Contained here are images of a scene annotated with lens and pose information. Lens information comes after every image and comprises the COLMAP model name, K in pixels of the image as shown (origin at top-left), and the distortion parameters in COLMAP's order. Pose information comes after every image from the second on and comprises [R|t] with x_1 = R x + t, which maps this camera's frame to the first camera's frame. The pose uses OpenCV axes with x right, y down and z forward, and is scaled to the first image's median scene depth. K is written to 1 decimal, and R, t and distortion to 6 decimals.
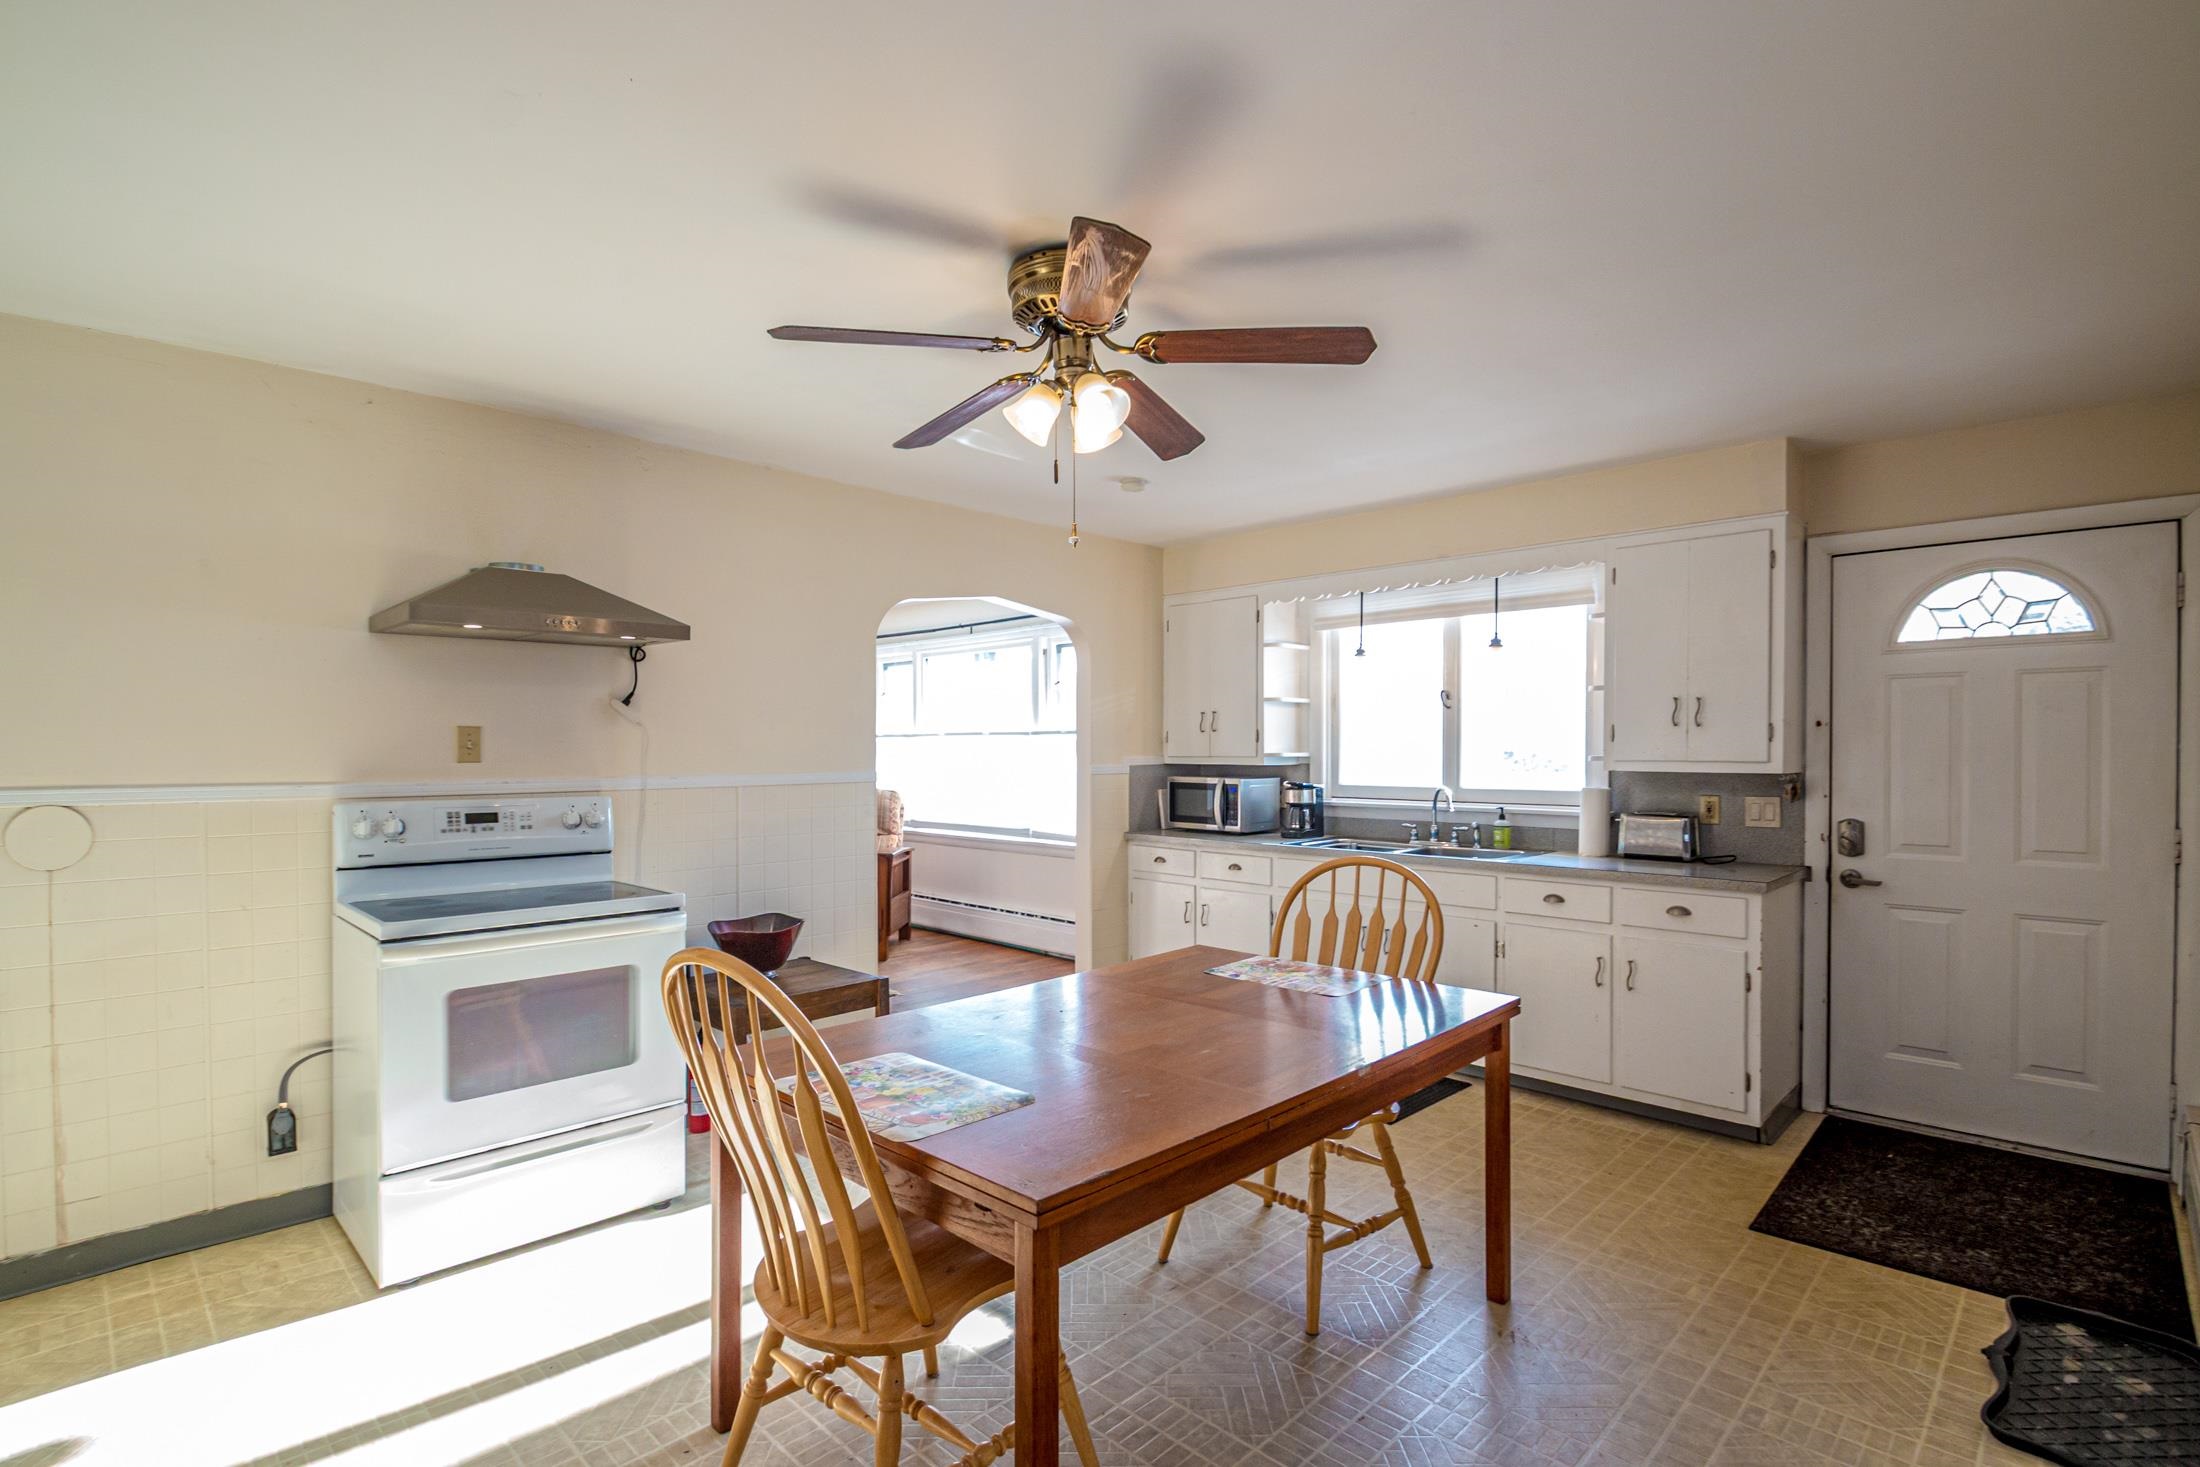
lens RADIAL K [[1042.6, 0, 1098.5], [0, 1042.6, 764.4], [0, 0, 1]] dist [0.000807, -0.012371]
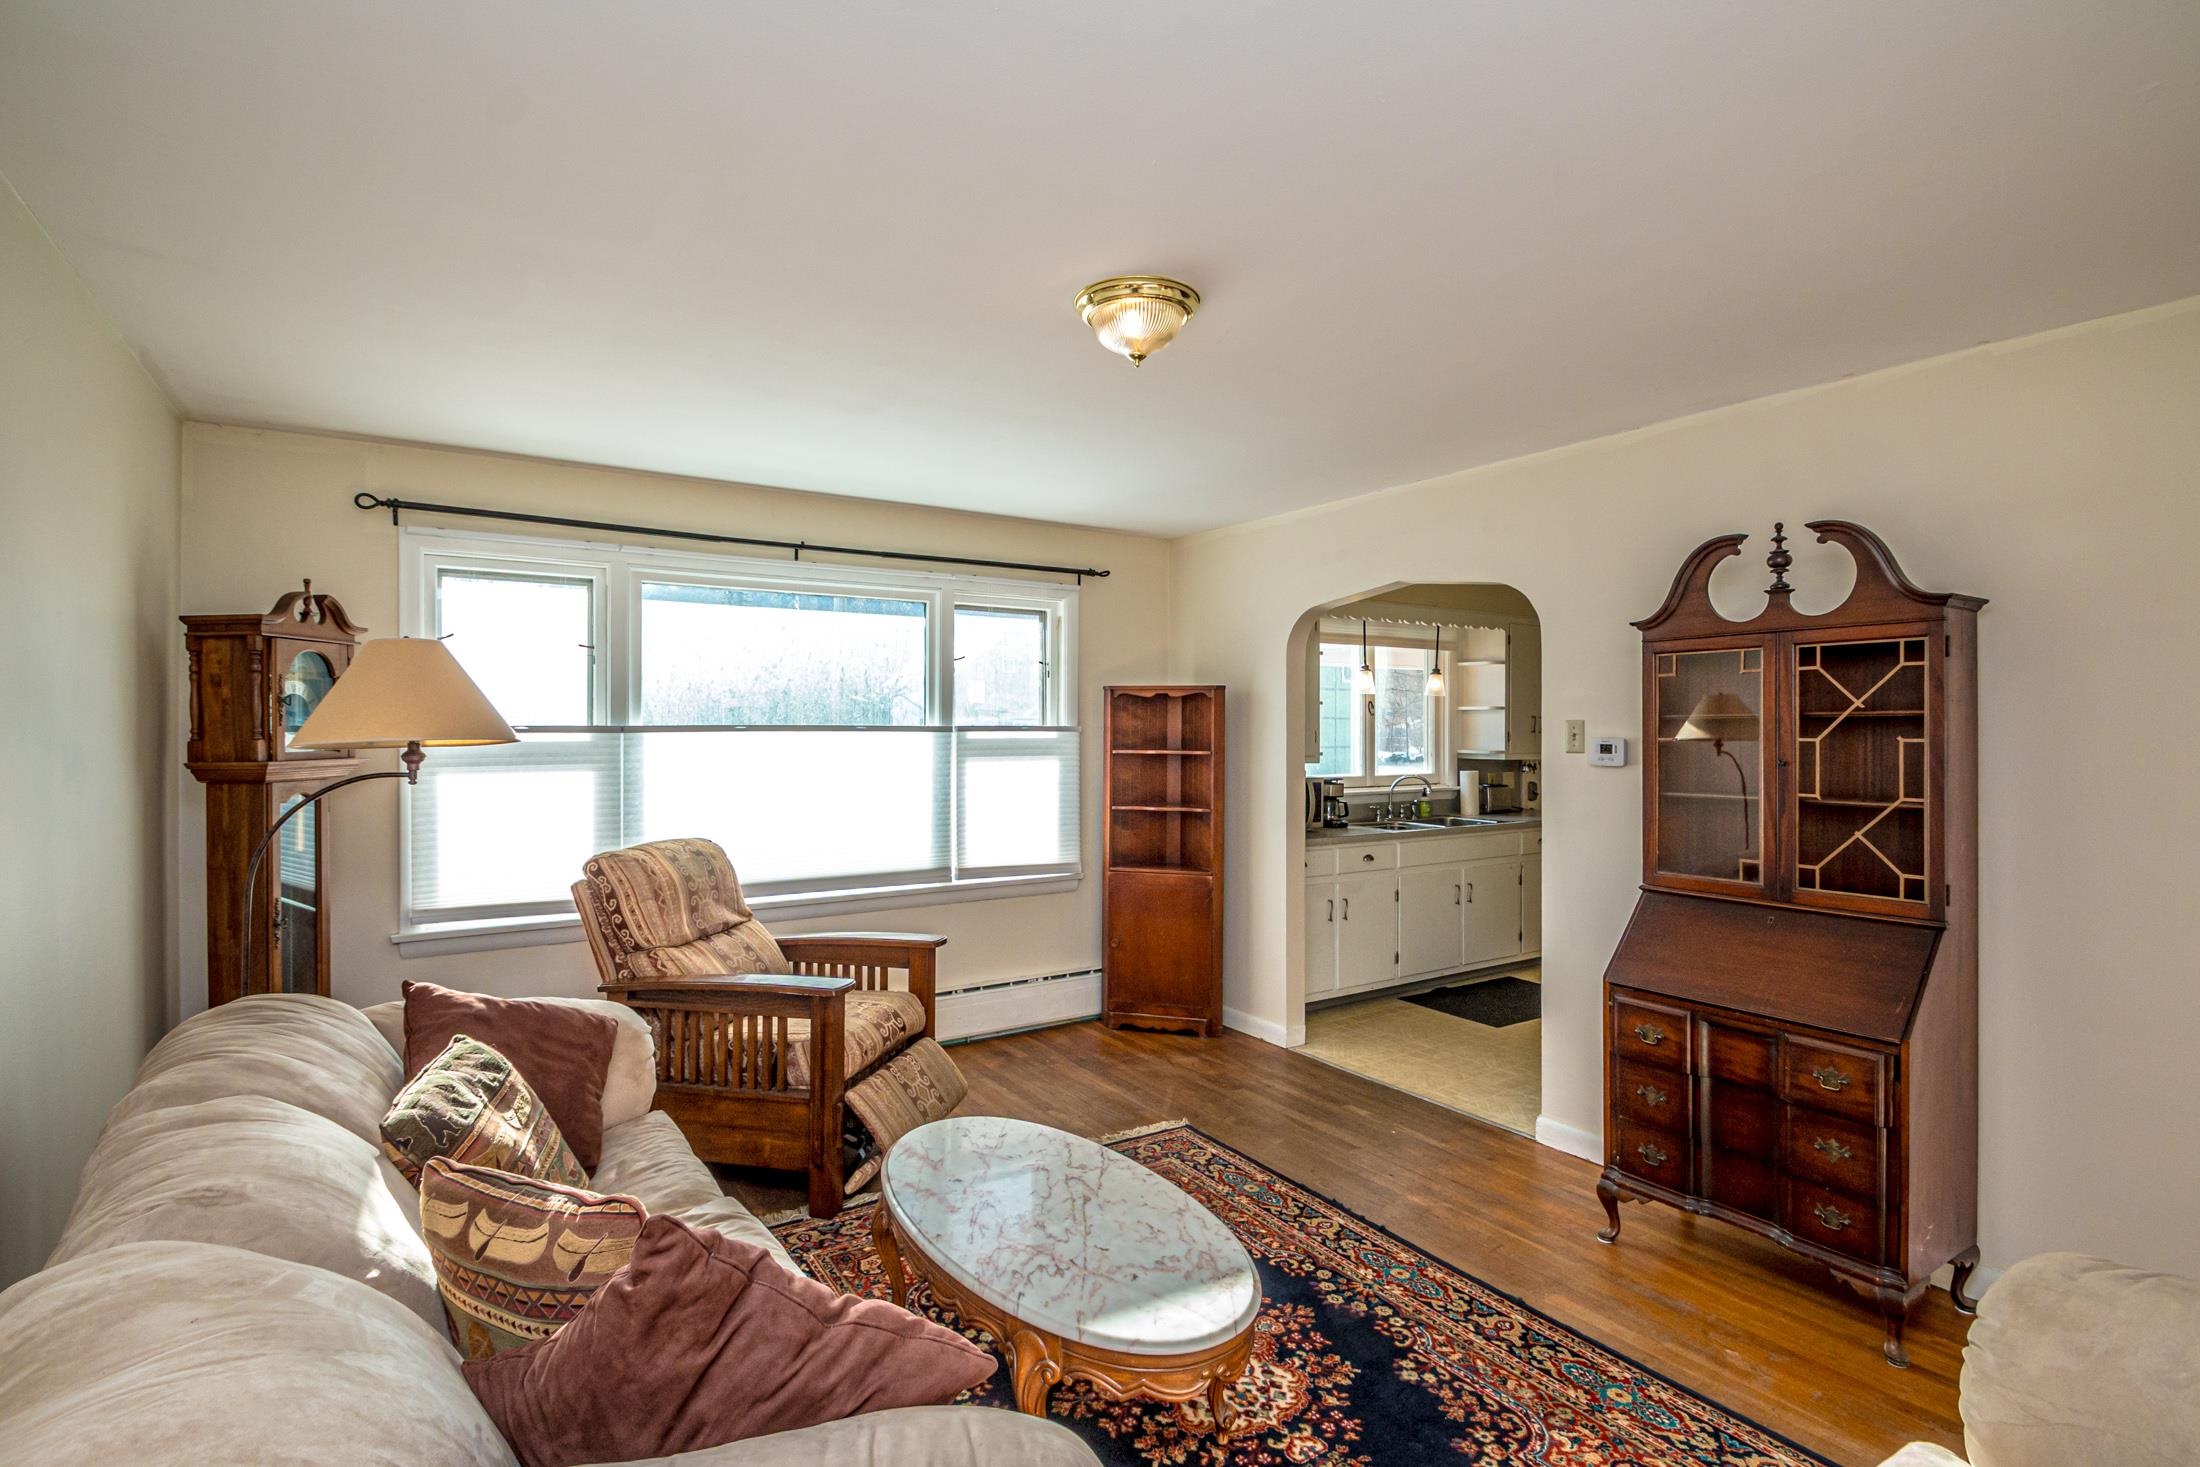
lens RADIAL K [[1041.0, 0, 1084.8], [0, 1041.0, 718.9], [0, 0, 1]] dist [0.000907, -0.010500]
pose [[0.223865, 0.006528, 0.974598, -1.203997], [0.018115, 0.999777, -0.010858, -0.049728], [-0.974452, 0.020085, 0.223696, 1.246125]]
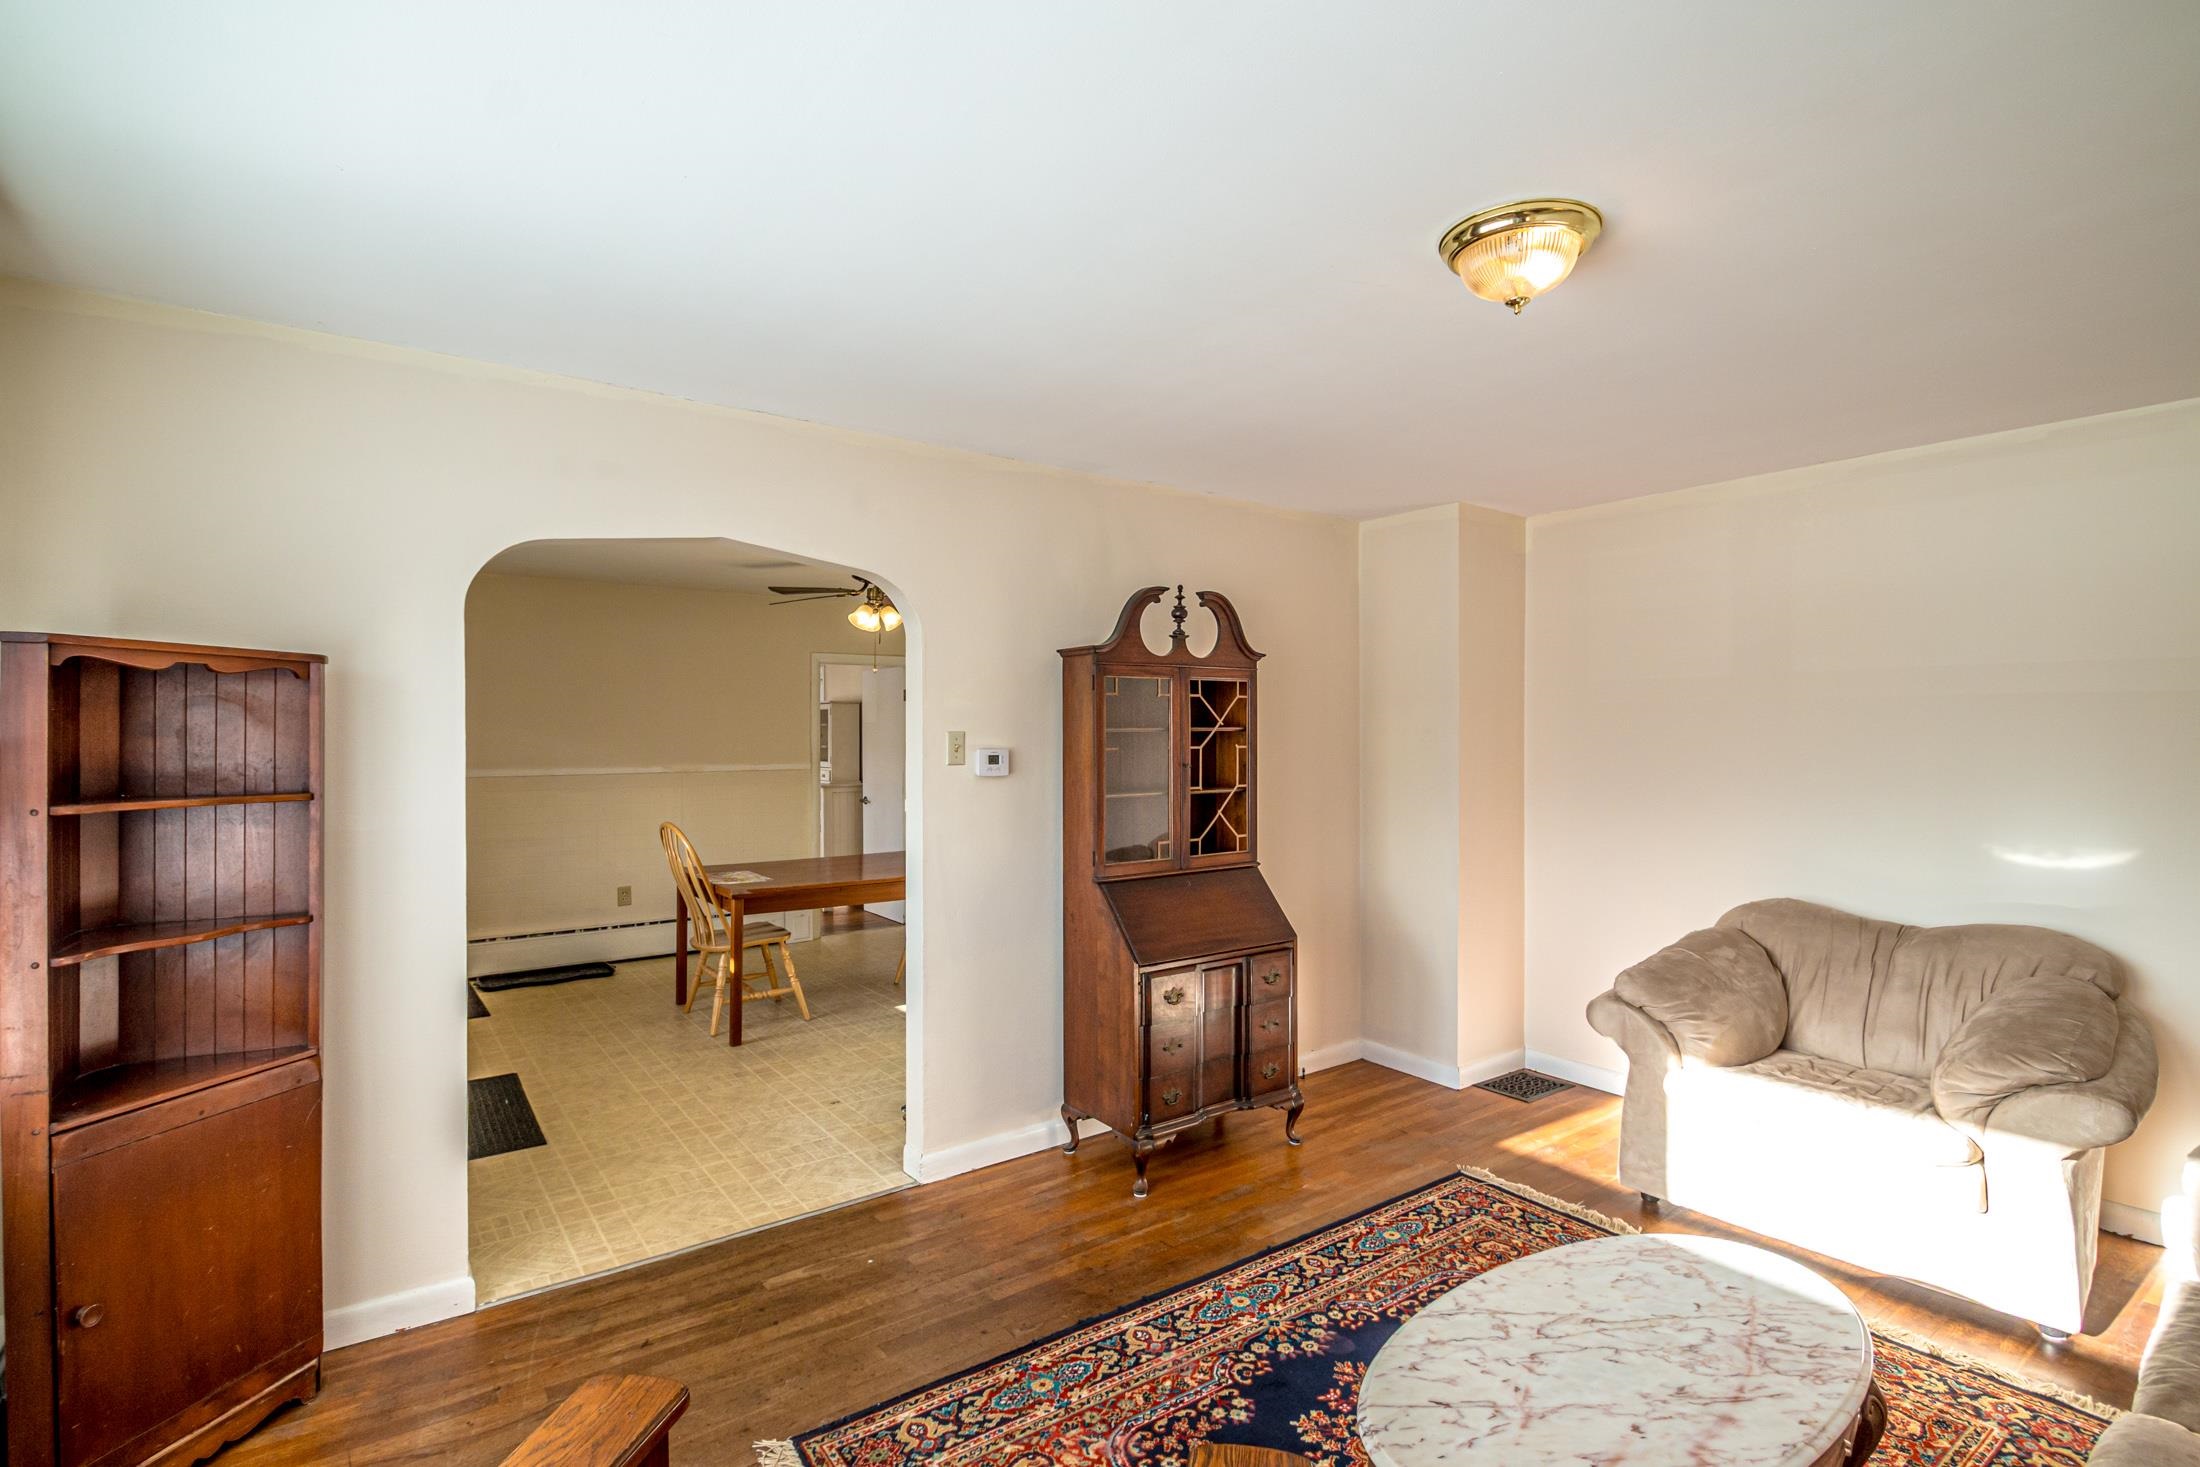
lens RADIAL K [[1037.2, 0, 1081.3], [0, 1037.2, 735.9], [0, 0, 1]] dist [0.007877, -0.011672]
pose [[-0.986283, -0.002857, 0.165040, -0.504675], [0.000442, 0.999801, 0.019948, -0.063832], [-0.165064, 0.019748, -0.986085, 1.862520]]
